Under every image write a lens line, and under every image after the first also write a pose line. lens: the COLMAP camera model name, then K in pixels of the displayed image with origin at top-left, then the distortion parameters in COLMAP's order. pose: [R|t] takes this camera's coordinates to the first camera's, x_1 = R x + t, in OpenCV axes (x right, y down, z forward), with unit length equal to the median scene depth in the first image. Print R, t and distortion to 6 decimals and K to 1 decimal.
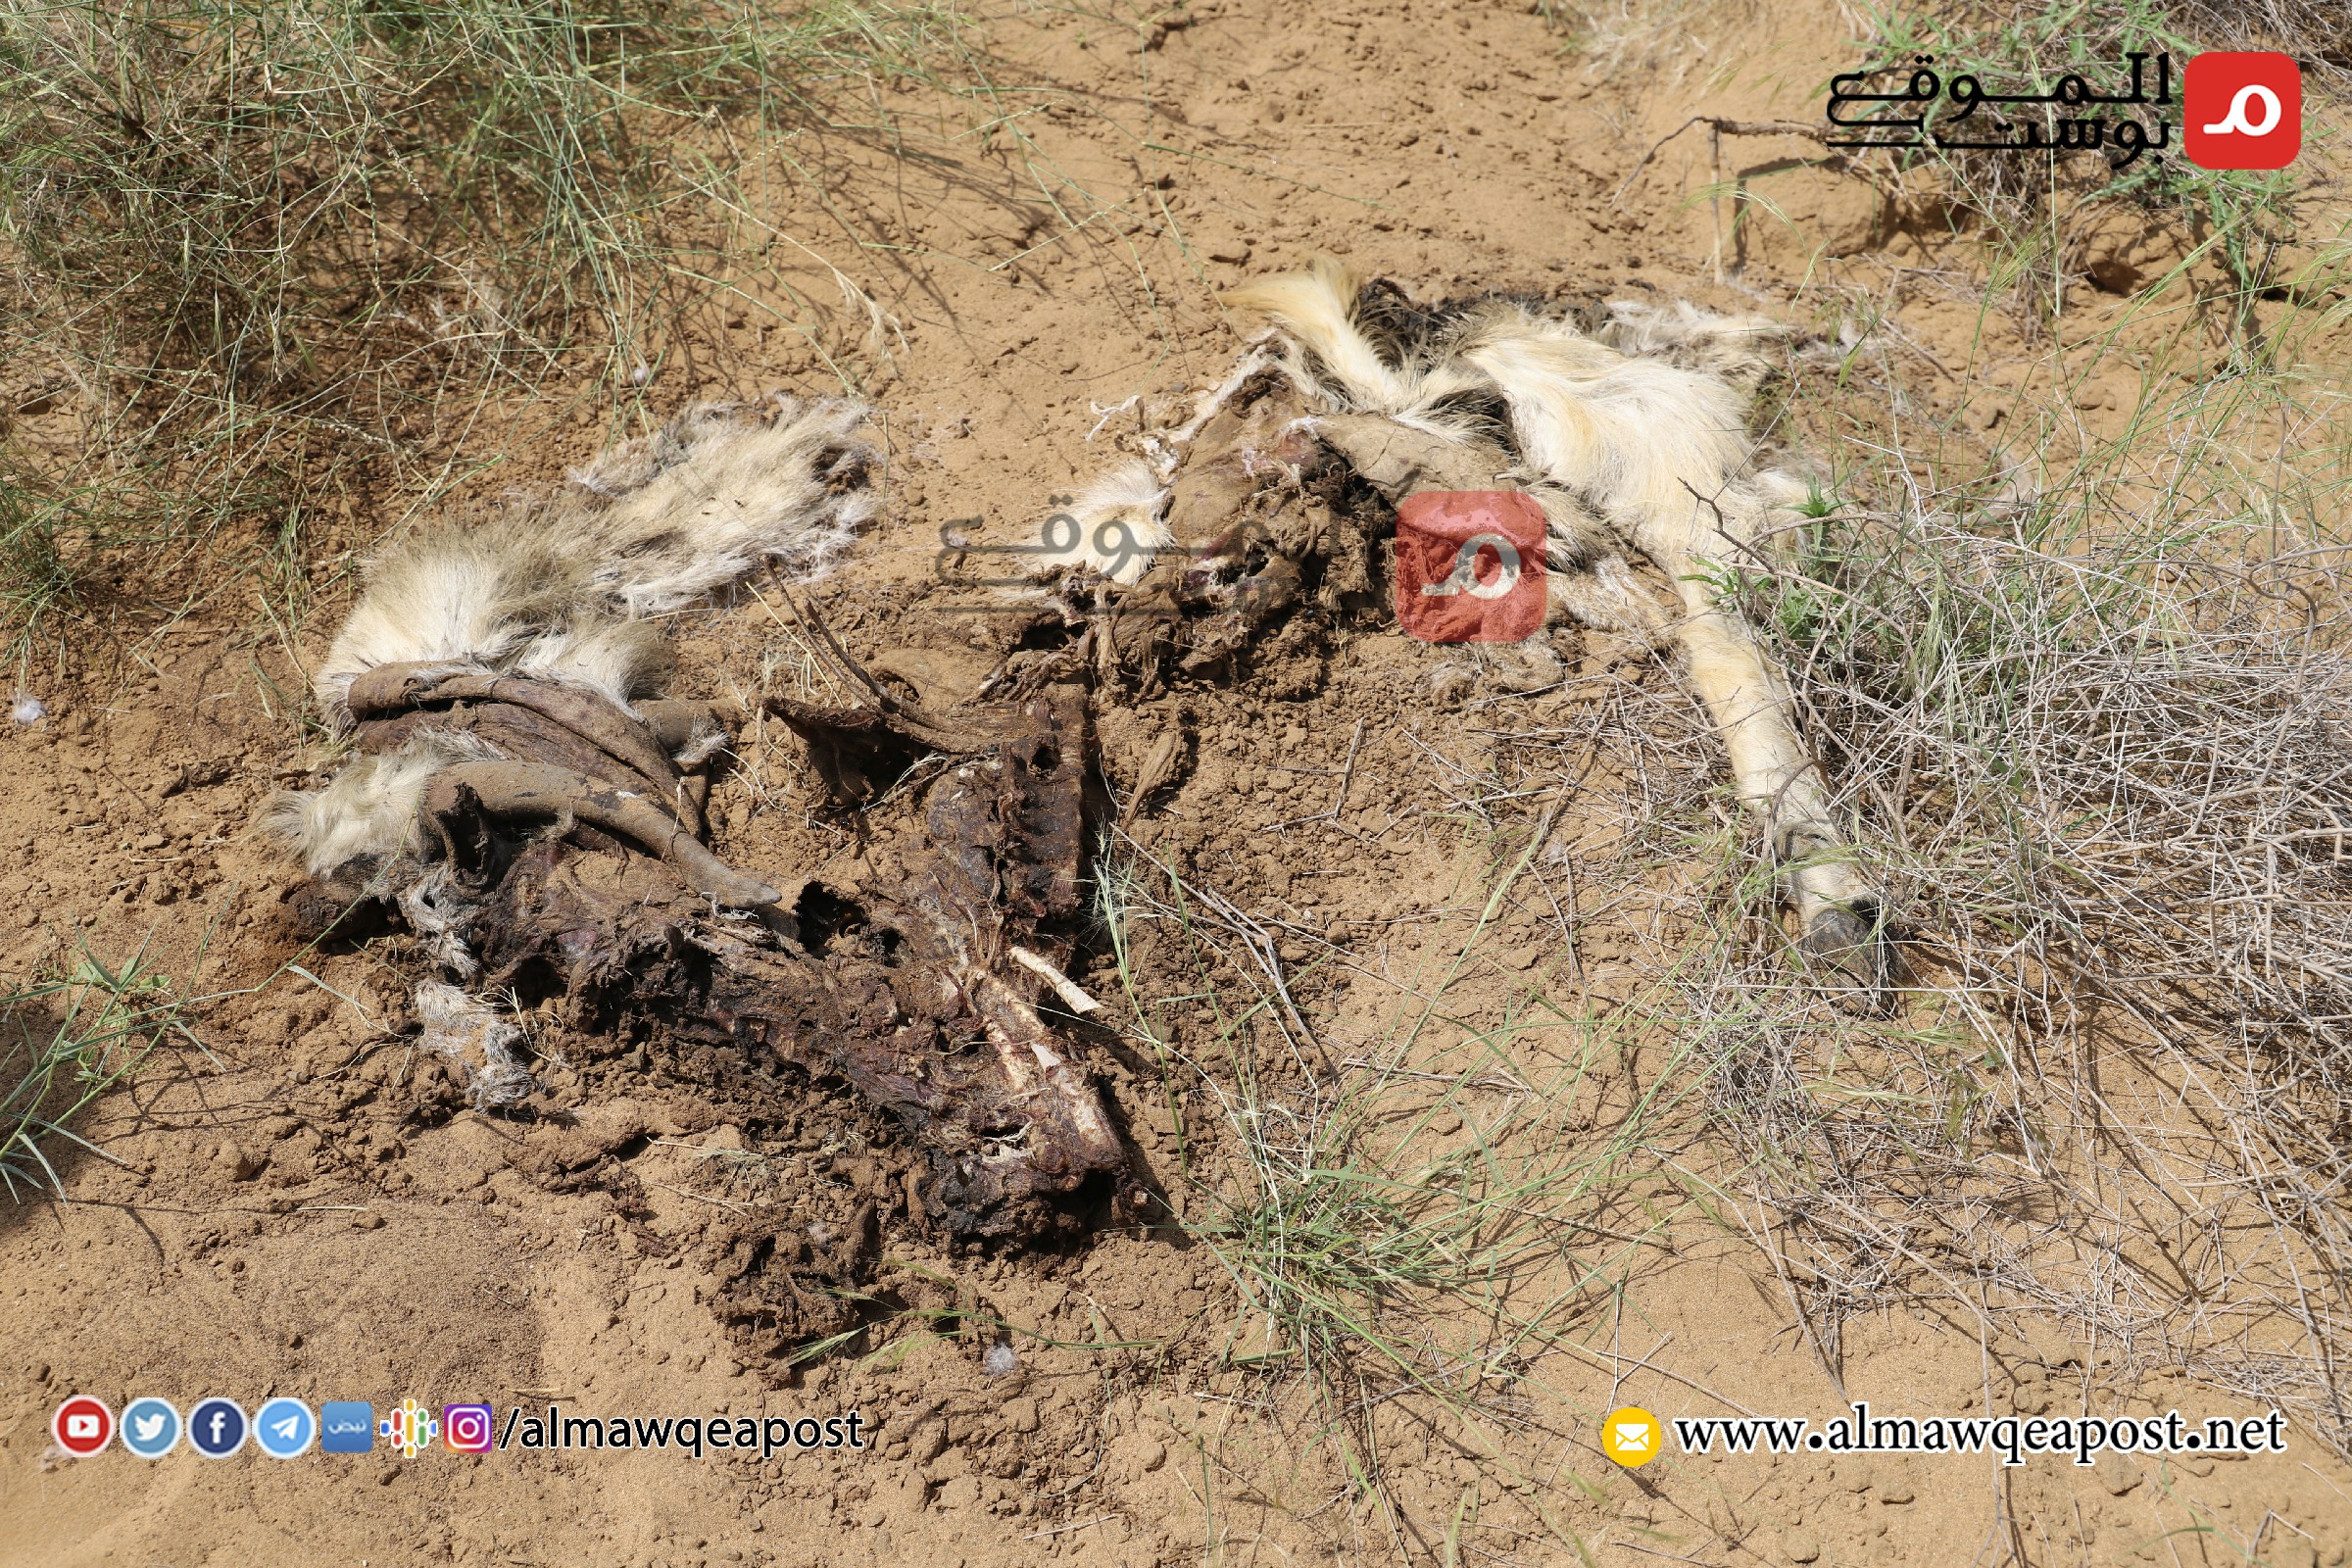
lens RADIAL K [[2891.0, 0, 1181.6], [0, 2891.0, 780.7], [0, 0, 1]] dist [0.034442, 0.000000]
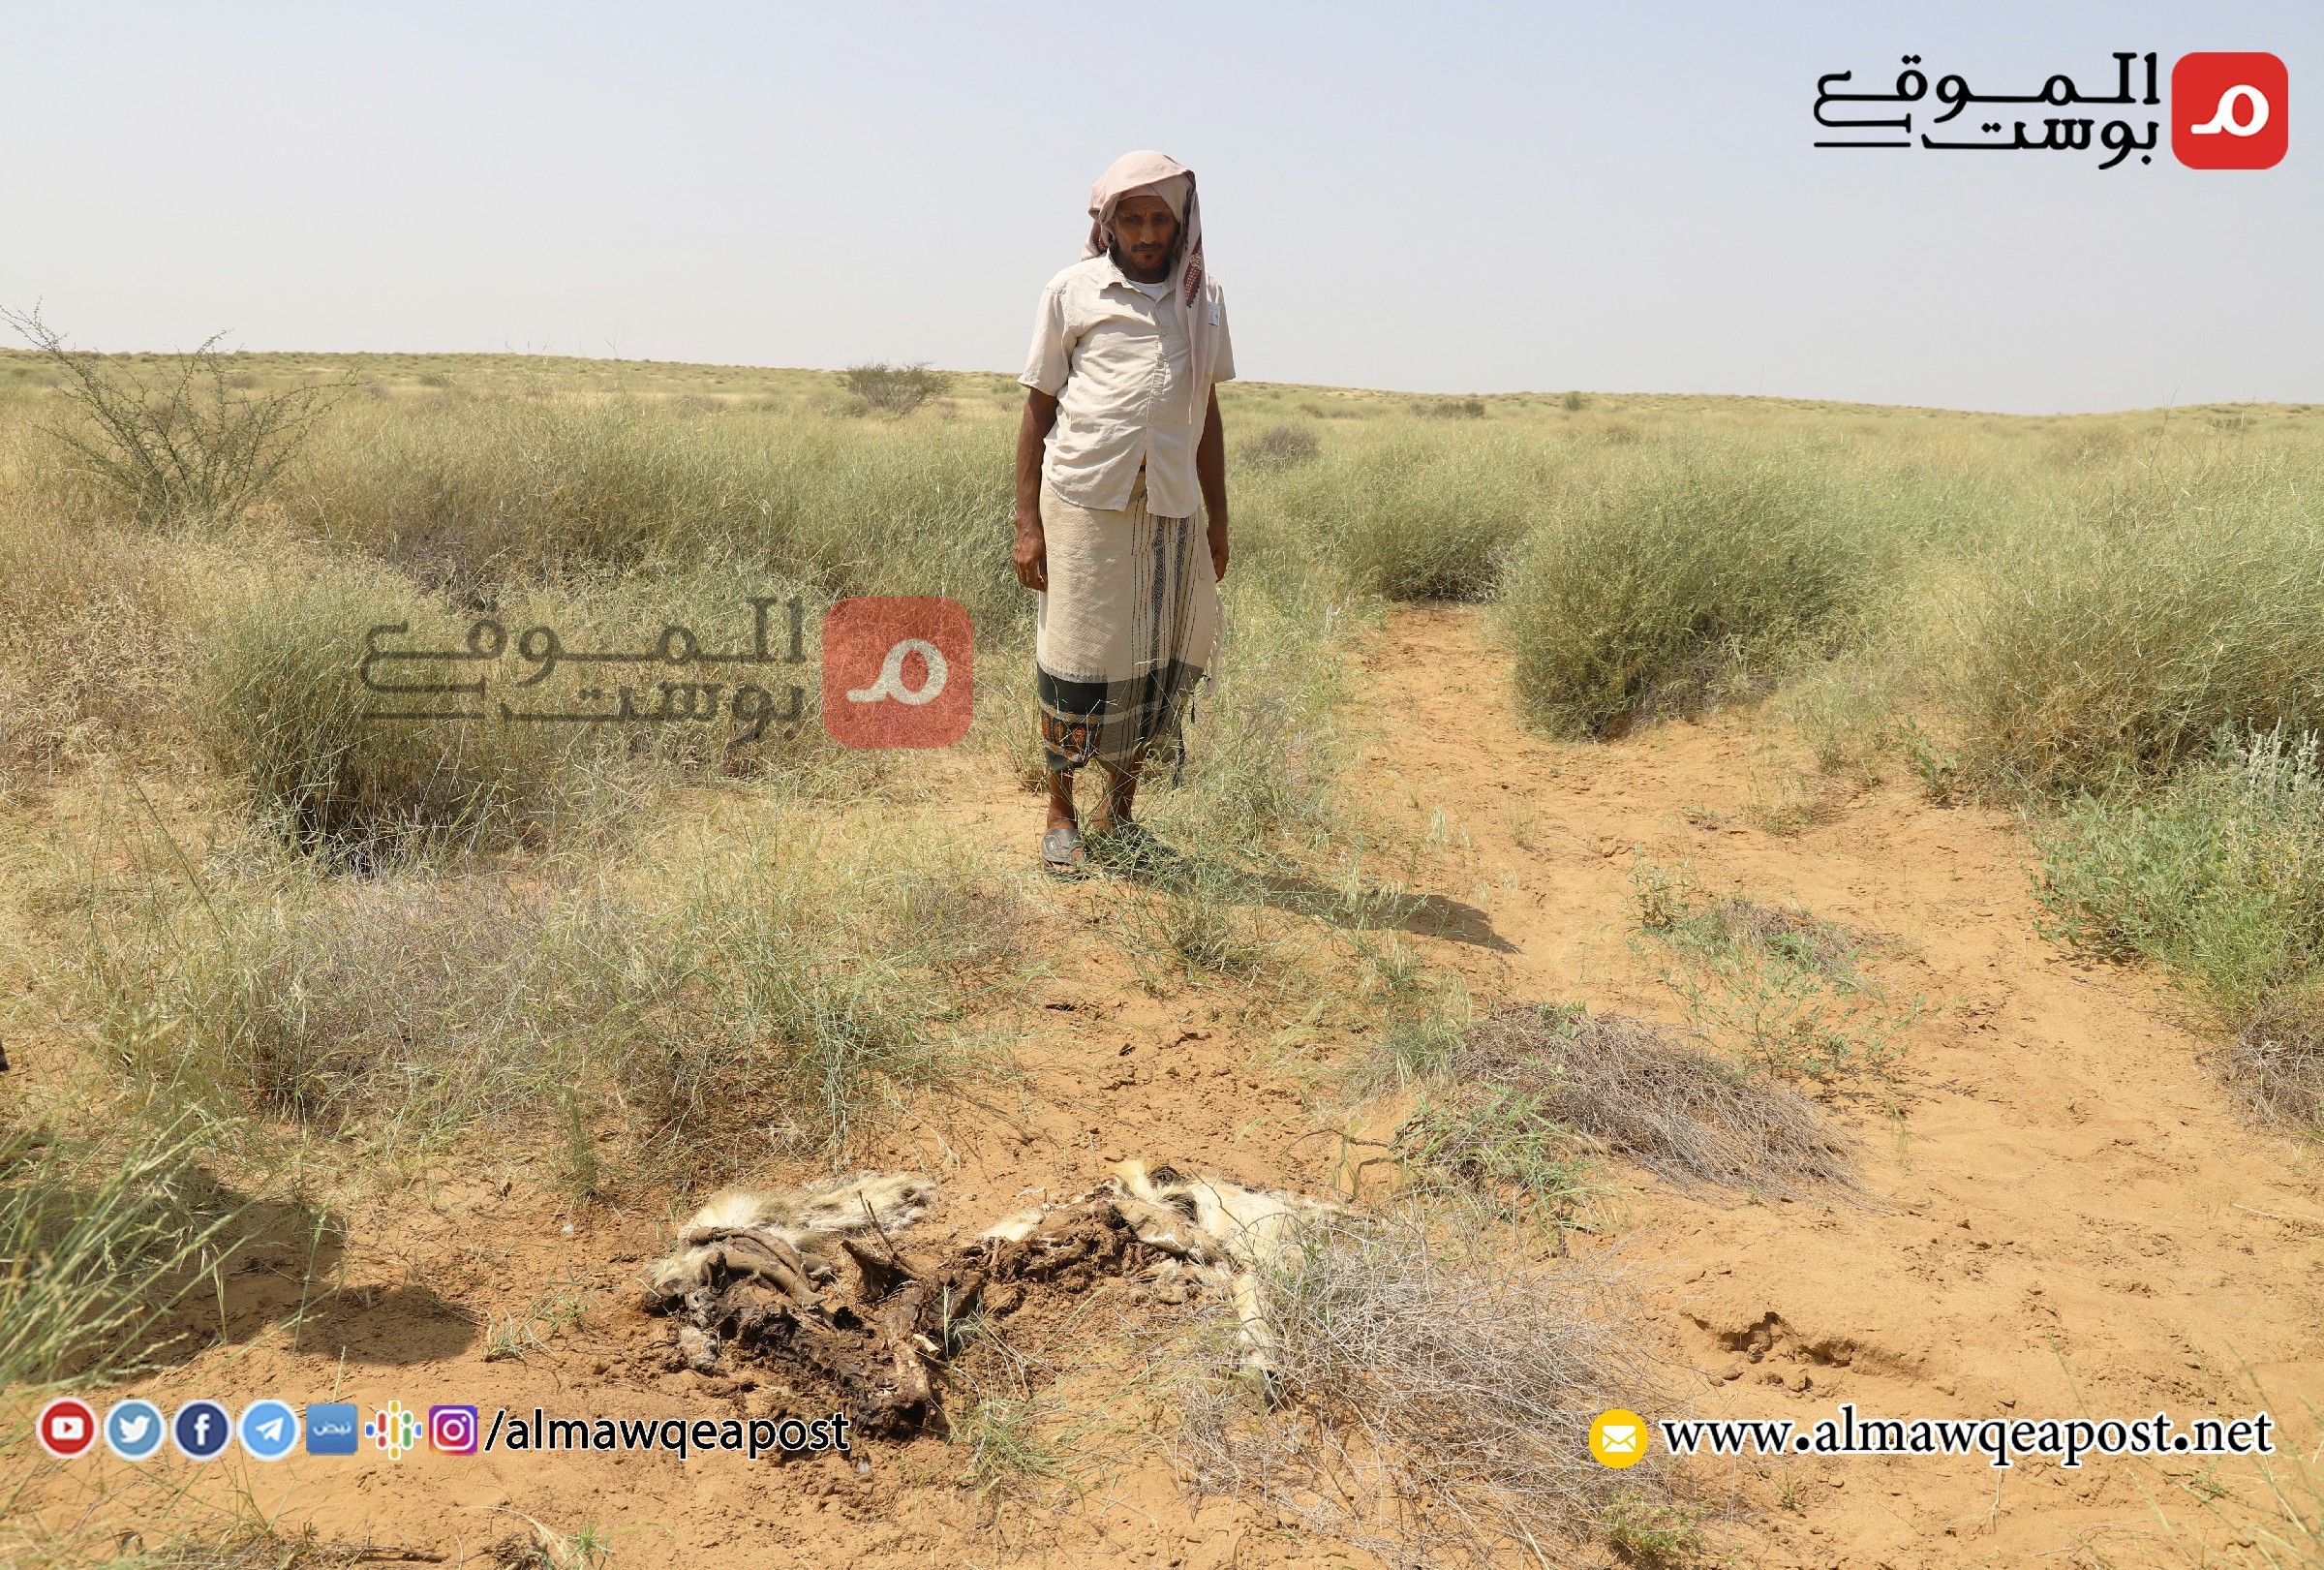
lens RADIAL K [[1952.9, 0, 1159.9], [0, 1952.9, 784.6], [0, 0, 1]] dist [-0.001345, 0.000095]
pose [[0.986256, 0.072394, -0.148522, 0.342772], [-0.137830, 0.856198, -0.497923, 0.432346], [0.091118, 0.511550, 0.854409, -0.613334]]
